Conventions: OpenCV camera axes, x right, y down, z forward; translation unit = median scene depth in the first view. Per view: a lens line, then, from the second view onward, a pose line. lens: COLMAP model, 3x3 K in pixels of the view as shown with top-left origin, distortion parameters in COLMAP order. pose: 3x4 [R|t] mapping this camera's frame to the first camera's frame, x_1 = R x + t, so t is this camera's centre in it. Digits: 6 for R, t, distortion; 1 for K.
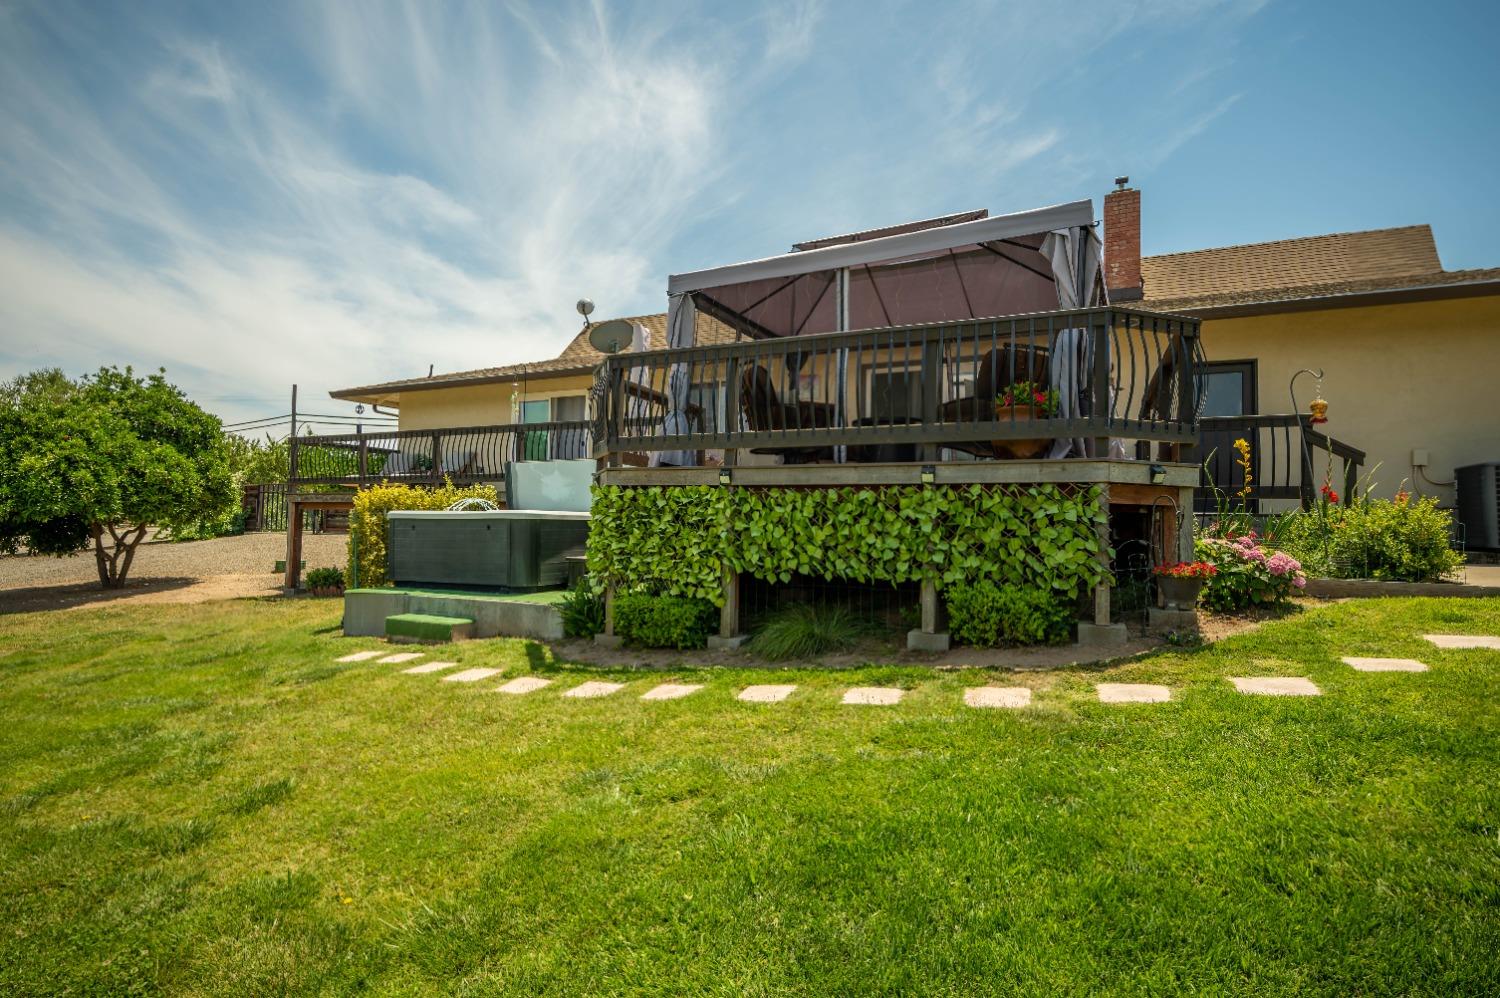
lens RADIAL K [[730.4, 0, 750.0], [0, 730.4, 499.0], [0, 0, 1]] dist [0.000395, 0.000052]
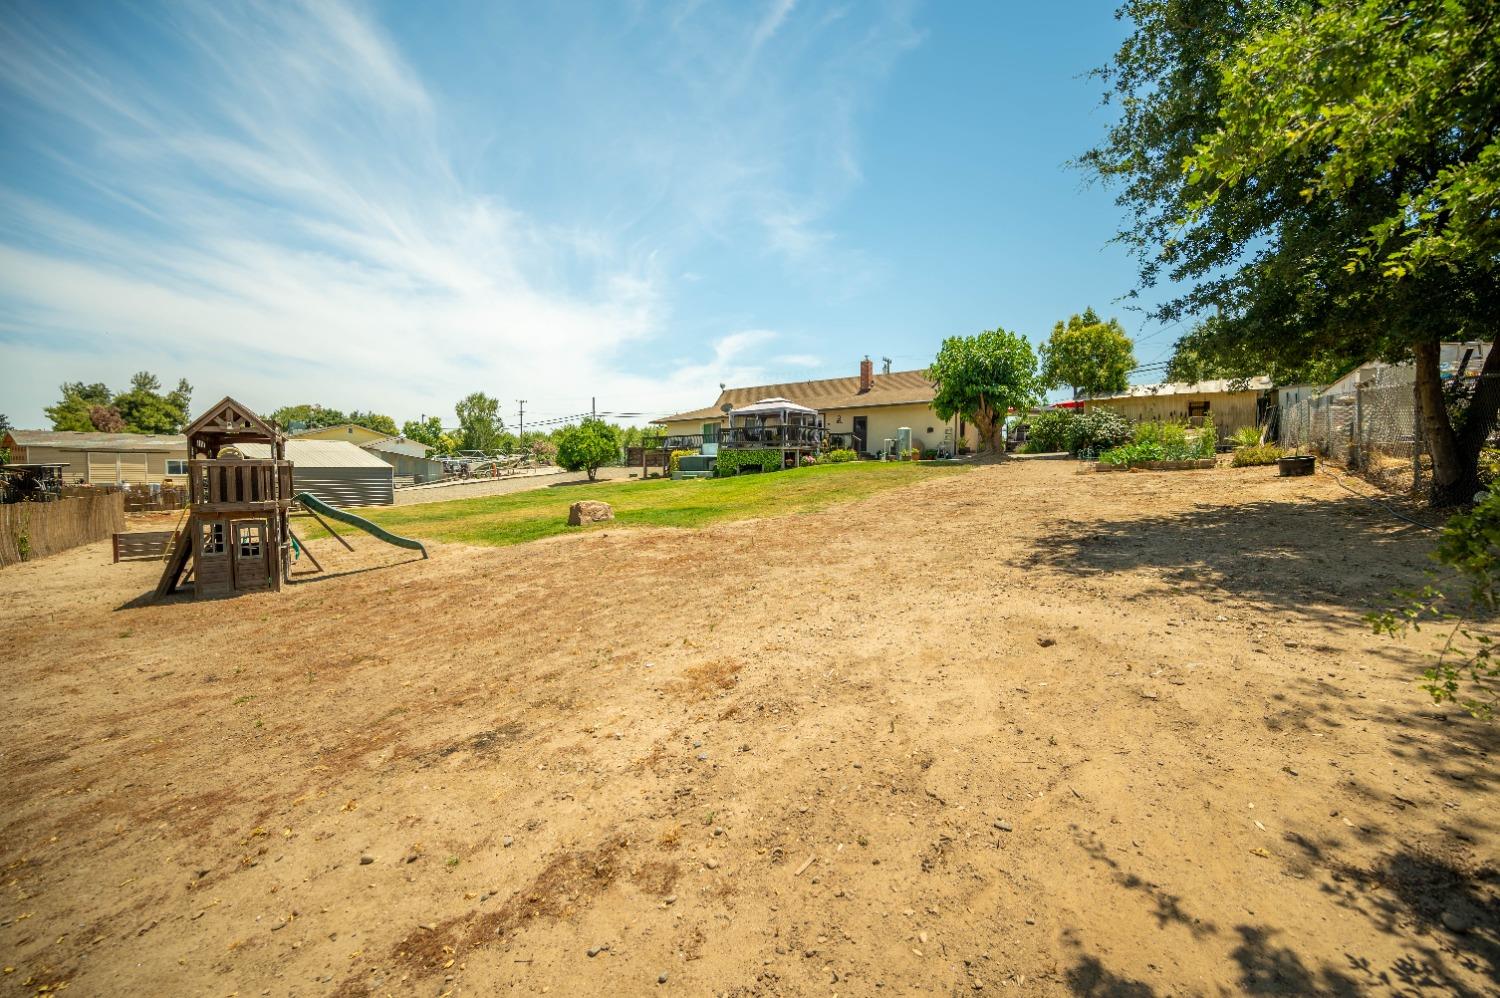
lens RADIAL K [[597.9, 0, 750.0], [0, 597.9, 499.0], [0, 0, 1]] dist [0.000028, -0.000038]
pose [[0.975031, -0.009953, -0.221845, 0.628046], [0.028843, 0.996209, 0.082076, -0.006126], [0.220187, -0.086426, 0.971622, -2.064683]]
